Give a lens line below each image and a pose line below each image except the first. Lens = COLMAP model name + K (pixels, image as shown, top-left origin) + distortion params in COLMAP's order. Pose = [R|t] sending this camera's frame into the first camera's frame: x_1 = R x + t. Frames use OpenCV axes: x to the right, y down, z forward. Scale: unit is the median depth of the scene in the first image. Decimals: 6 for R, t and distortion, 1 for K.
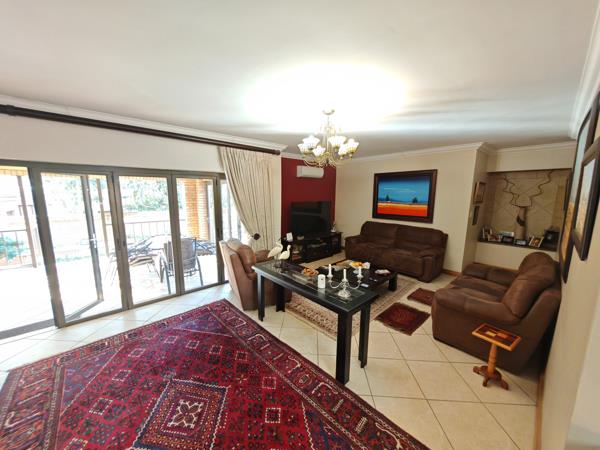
lens RADIAL K [[225.6, 0, 299.2], [0, 225.6, 225.8], [0, 0, 1]] dist [-0.004212, 0.000223]
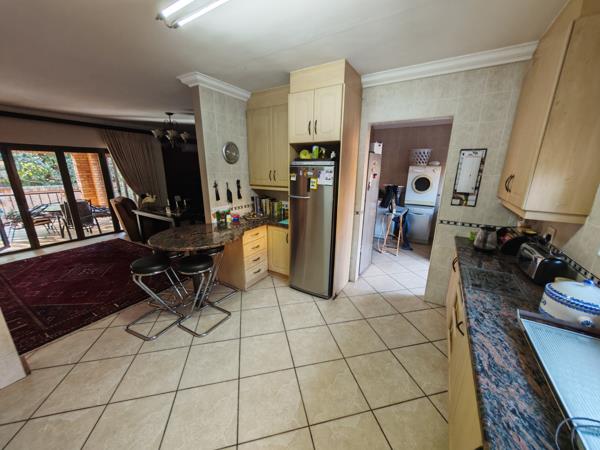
lens RADIAL K [[225.6, 0, 299.8], [0, 225.6, 223.7], [0, 0, 1]] dist [-0.004212, 0.000223]
pose [[0.956778, -0.076012, 0.280708, 0.330753], [0.048049, 0.993290, 0.105198, 0.117912], [-0.286821, -0.087163, 0.954011, -0.610264]]
